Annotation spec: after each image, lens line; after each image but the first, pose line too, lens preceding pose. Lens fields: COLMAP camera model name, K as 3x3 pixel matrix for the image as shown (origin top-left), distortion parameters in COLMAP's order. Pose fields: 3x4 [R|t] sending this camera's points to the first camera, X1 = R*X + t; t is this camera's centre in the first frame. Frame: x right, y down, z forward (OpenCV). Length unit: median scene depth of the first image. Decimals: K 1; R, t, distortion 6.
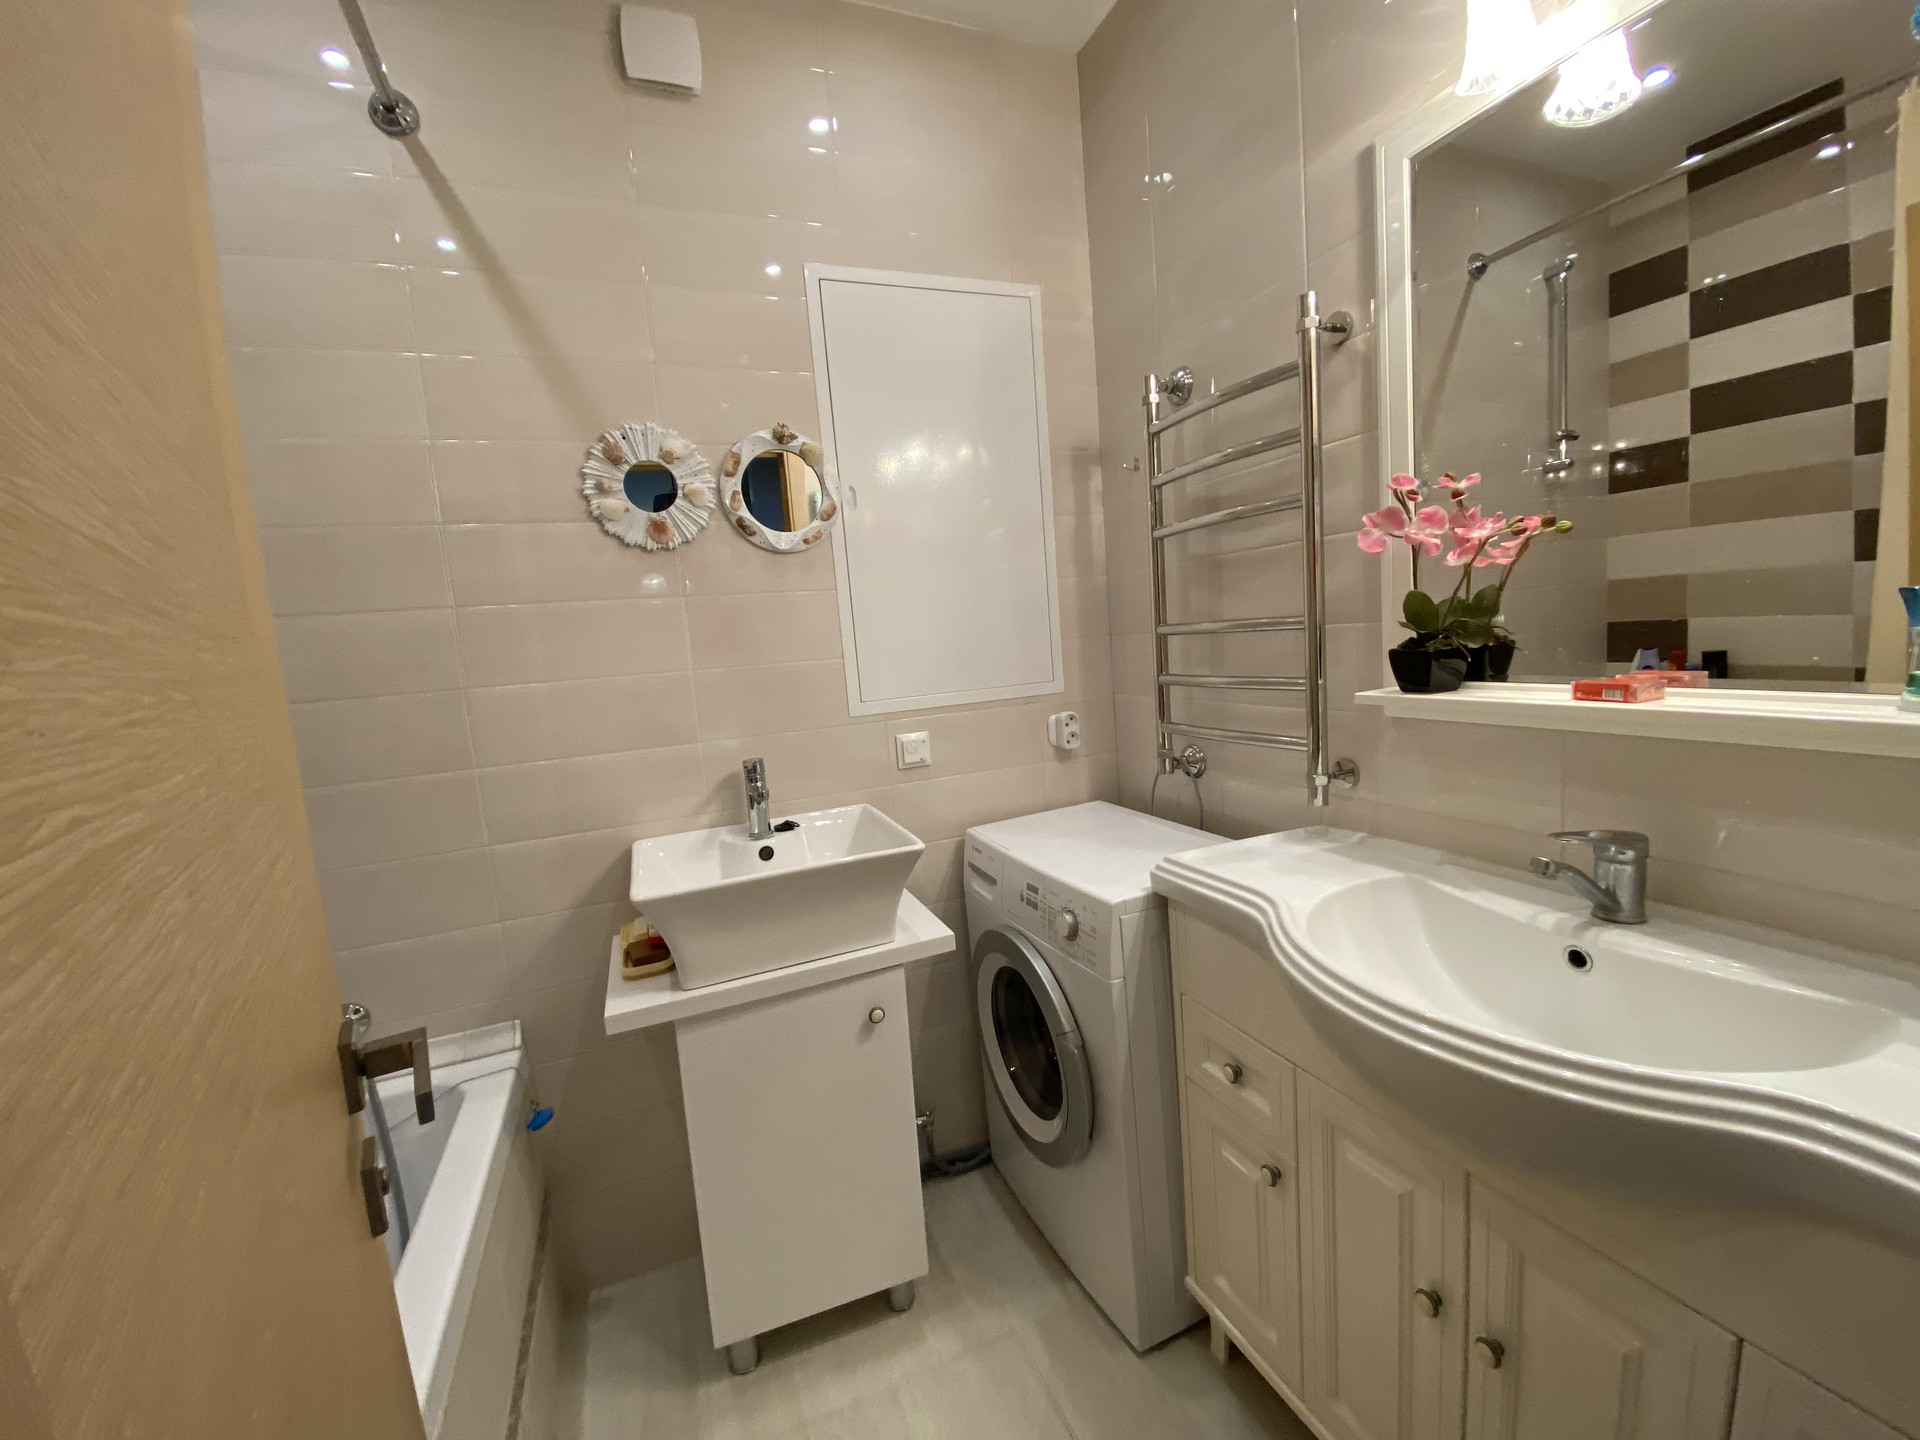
lens RADIAL K [[767.5, 0, 950.7], [0, 767.5, 725.6], [0, 0, 1]] dist [-0.003879, -0.007072]
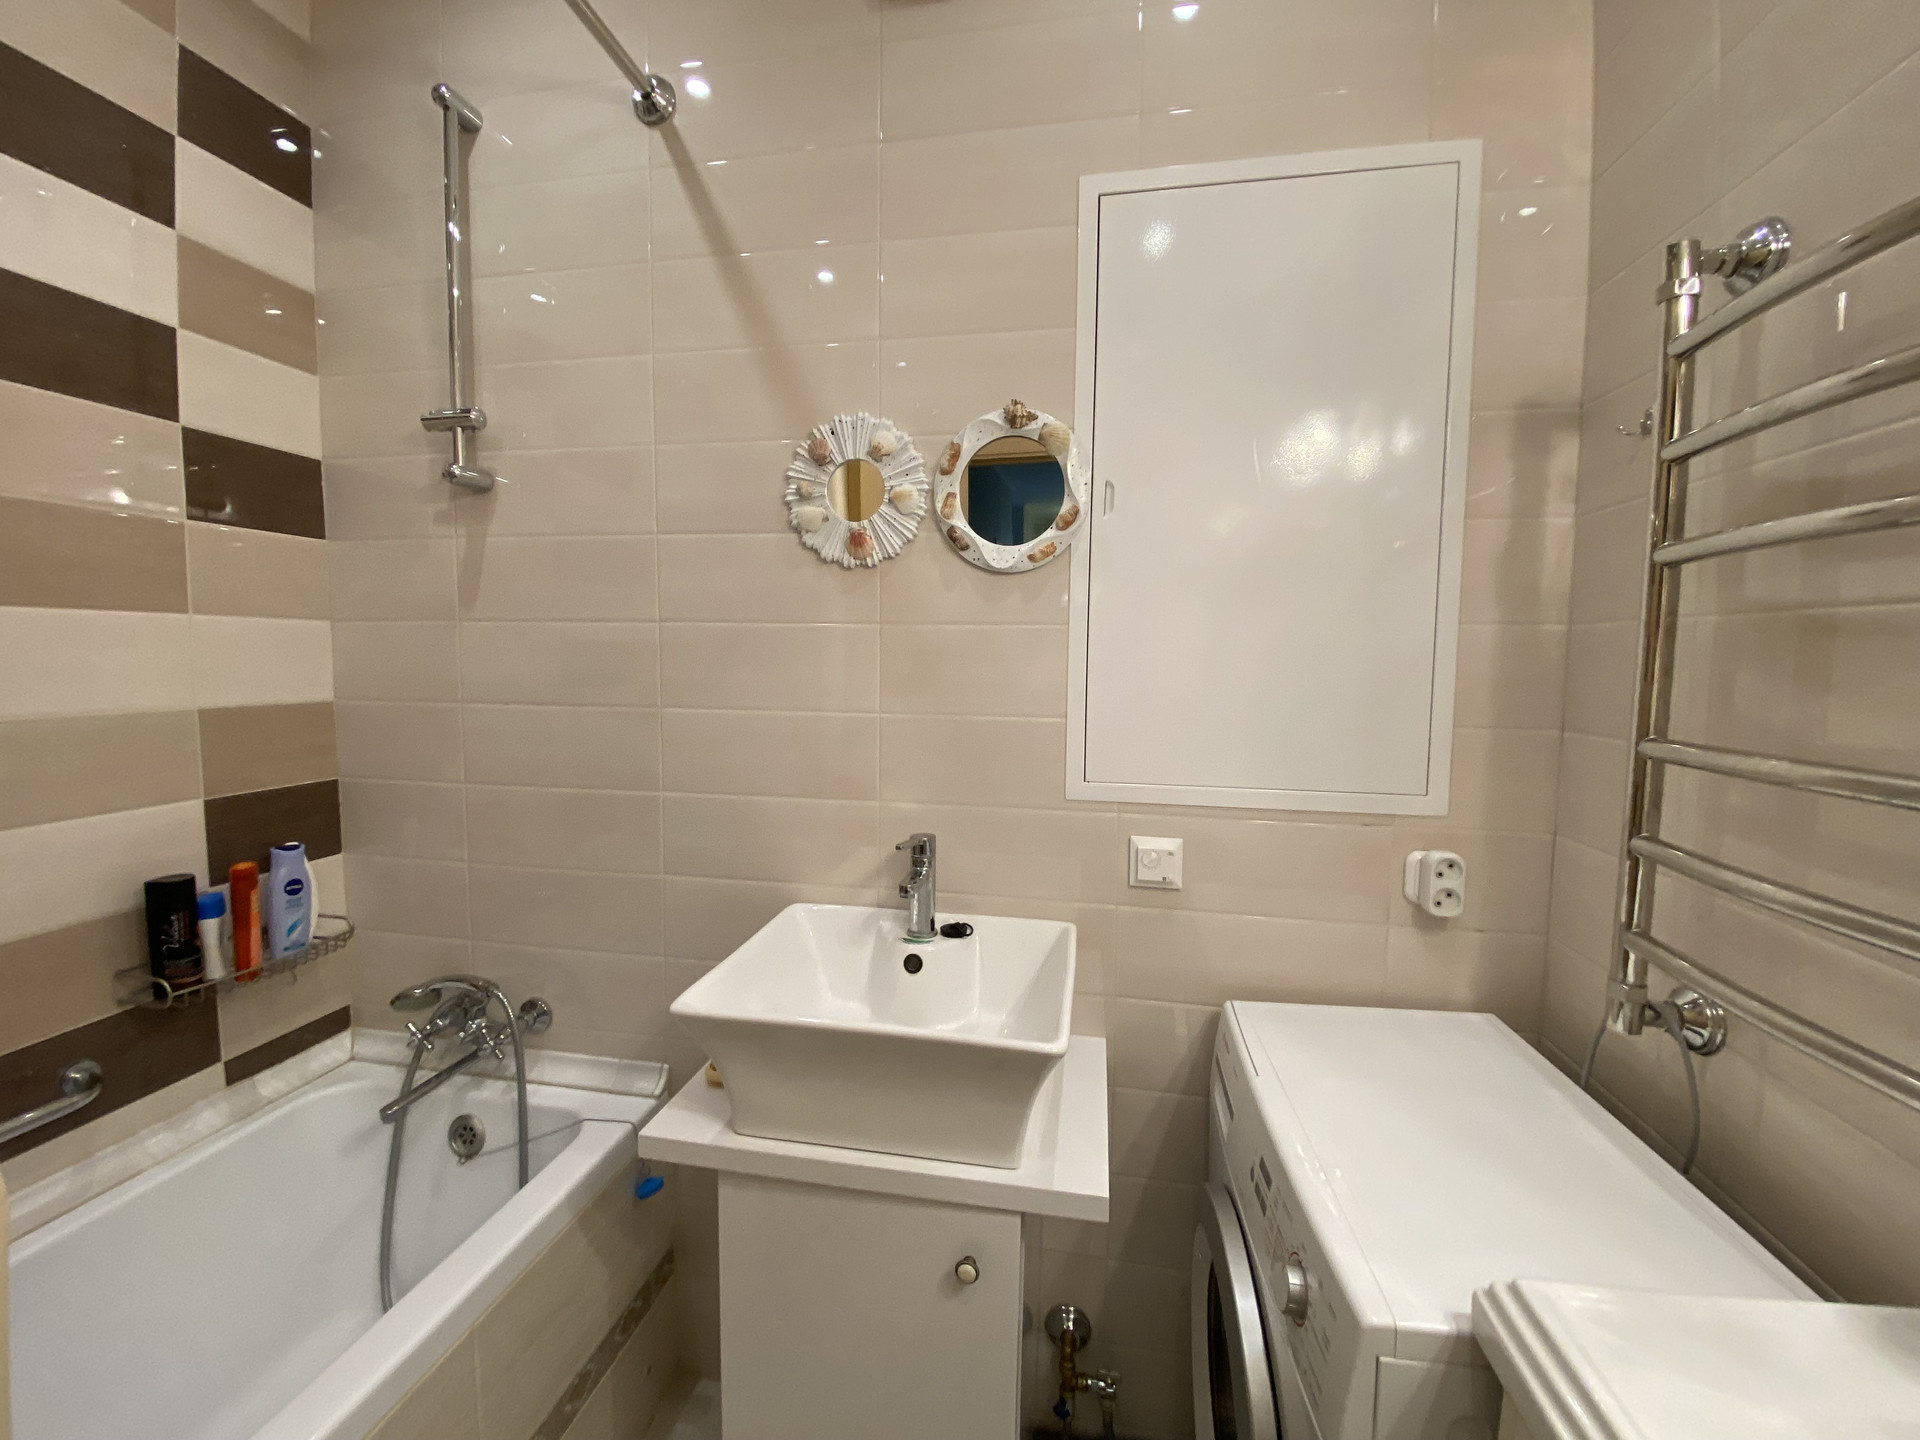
lens RADIAL K [[767.5, 0, 953.1], [0, 767.5, 714.4], [0, 0, 1]] dist [-0.003879, -0.007072]
pose [[0.835052, 0.123729, -0.536078, 0.163909], [-0.136492, 0.990512, 0.016001, -0.094471], [0.532971, 0.059809, 0.844017, 0.351921]]
